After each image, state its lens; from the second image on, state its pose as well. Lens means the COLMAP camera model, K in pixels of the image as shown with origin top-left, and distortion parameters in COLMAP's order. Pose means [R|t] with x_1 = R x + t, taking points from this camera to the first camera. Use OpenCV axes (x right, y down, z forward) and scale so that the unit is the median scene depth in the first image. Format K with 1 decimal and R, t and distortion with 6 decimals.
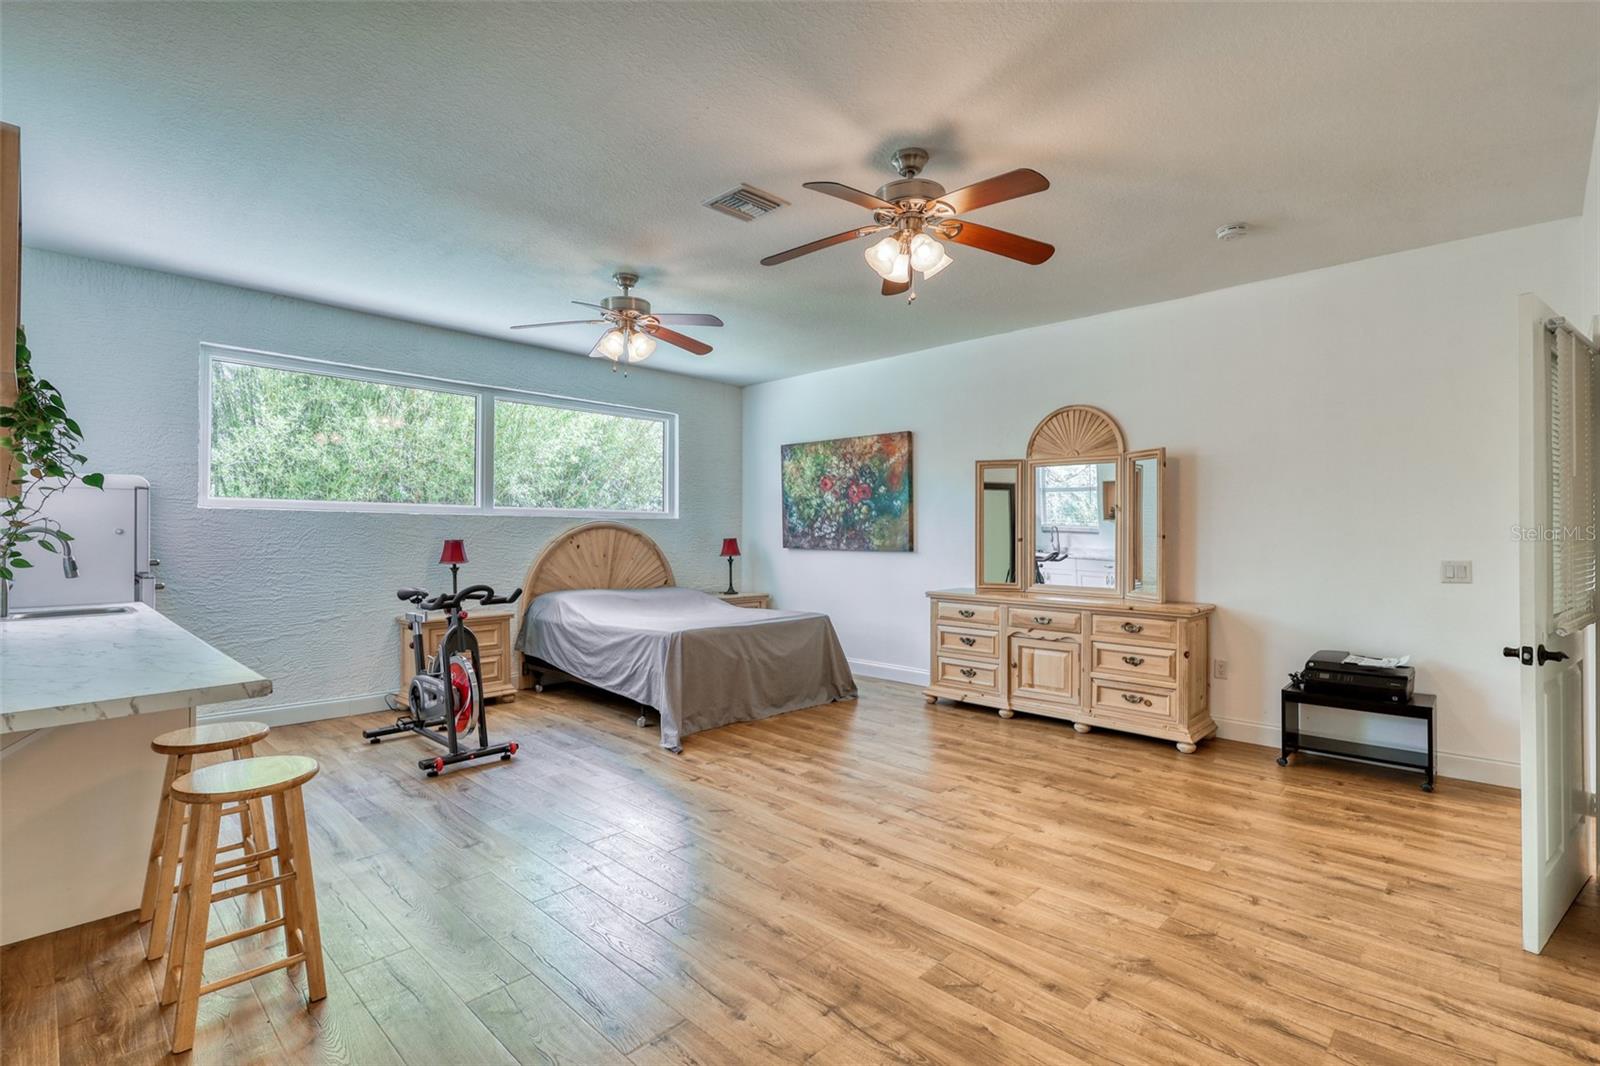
lens RADIAL K [[750.4, 0, 790.5], [0, 750.4, 536.0], [0, 0, 1]] dist [-0.000826, -0.000480]
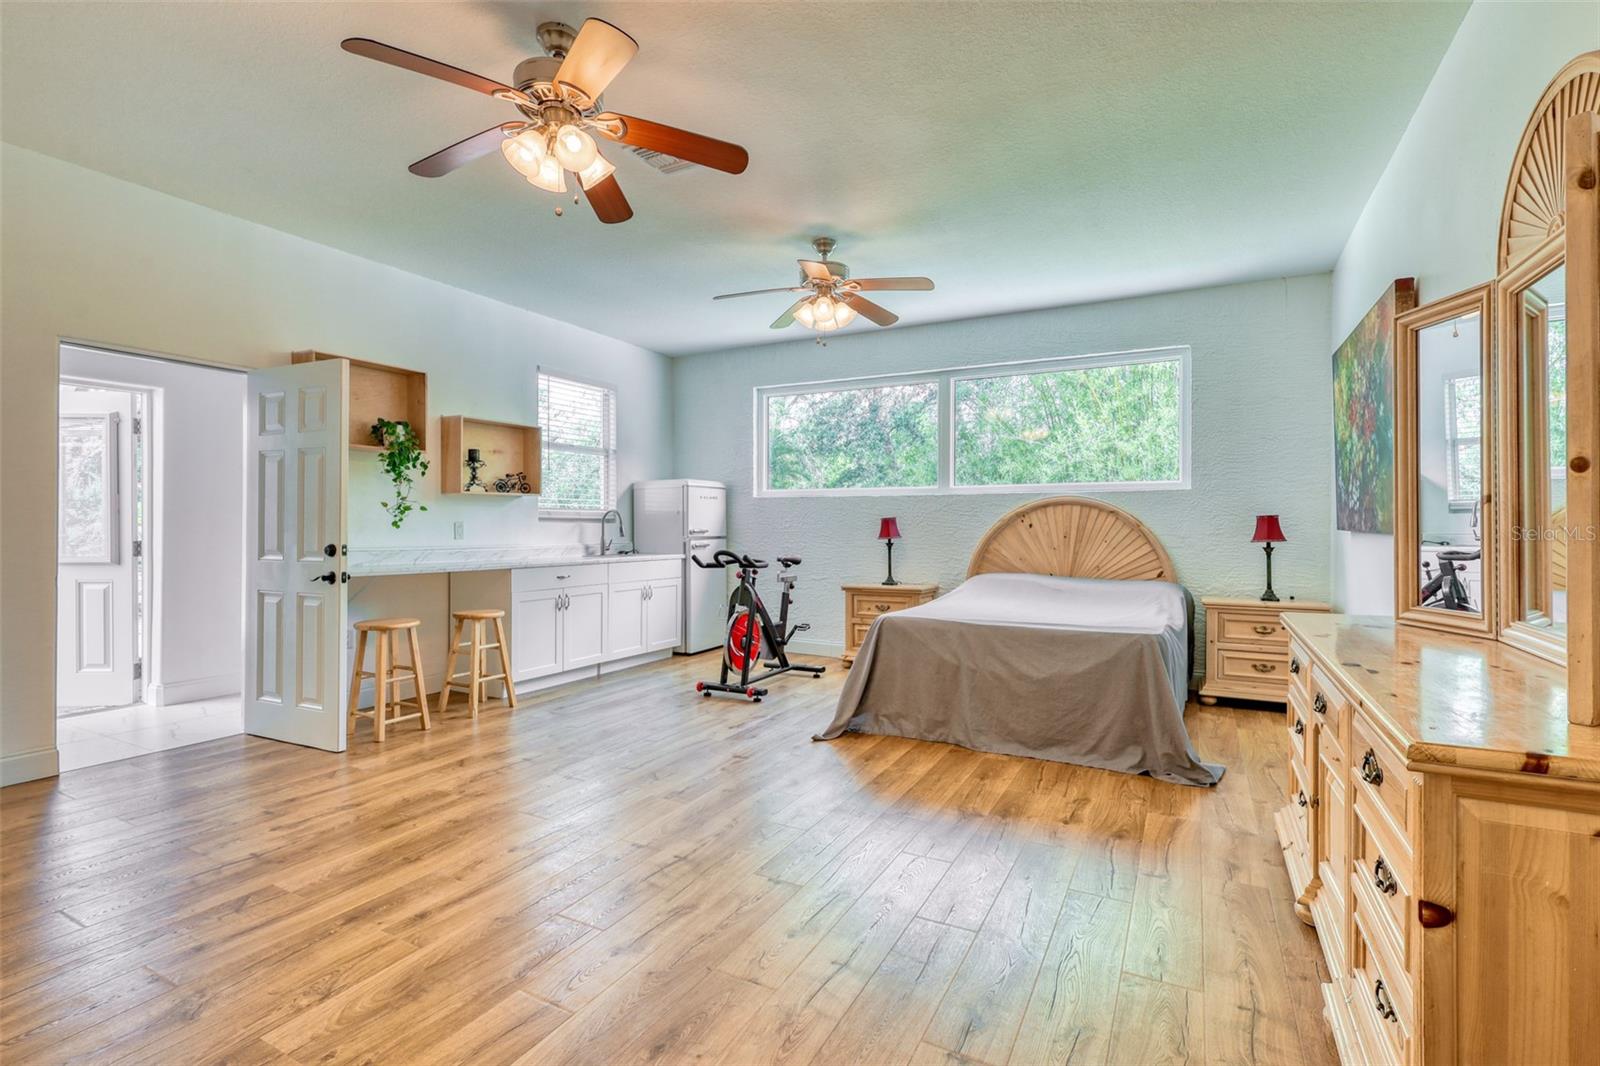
lens RADIAL K [[750.4, 0, 814.6], [0, 750.4, 530.5], [0, 0, 1]] dist [-0.000826, -0.000480]
pose [[0.273824, 0.002808, -0.961776, 0.623339], [-0.005234, 0.999985, 0.001429, 0.024536], [0.961766, 0.004643, 0.273835, 0.626370]]
